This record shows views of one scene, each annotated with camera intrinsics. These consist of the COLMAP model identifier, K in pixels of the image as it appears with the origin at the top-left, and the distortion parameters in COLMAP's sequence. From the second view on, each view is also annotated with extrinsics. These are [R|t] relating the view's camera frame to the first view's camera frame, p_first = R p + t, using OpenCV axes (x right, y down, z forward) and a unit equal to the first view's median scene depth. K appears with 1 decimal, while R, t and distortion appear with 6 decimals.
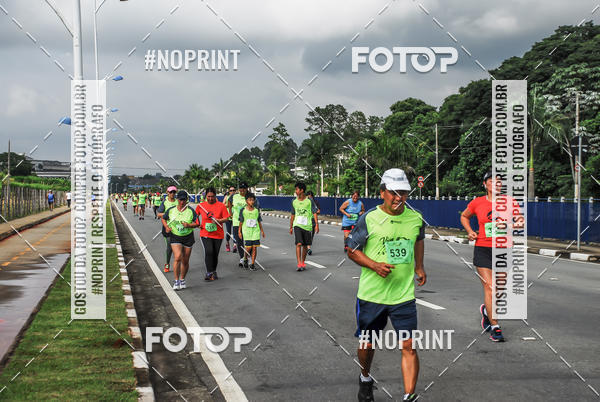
lens RADIAL K [[2581.5, 0, 301.2], [0, 2581.5, 199.5], [0, 0, 1]] dist [4.187276, 0.000000]
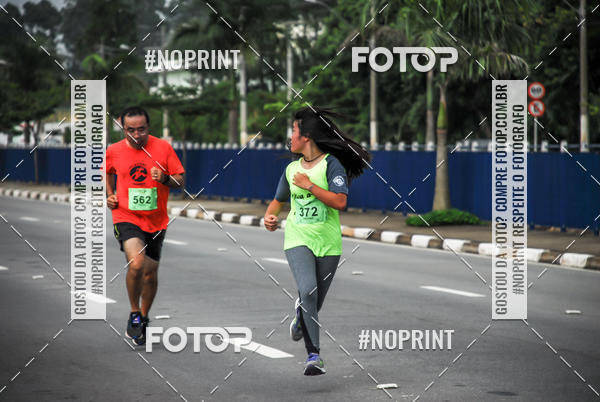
lens RADIAL K [[2458.8, 0, 287.1], [0, 2458.8, 194.2], [0, 0, 1]] dist [1.267270, 0.000000]
pose [[0.977595, -0.017623, 0.209755, -0.055152], [0.013493, 0.999686, 0.021102, -0.001659], [-0.210061, -0.017799, 0.977526, 0.678720]]
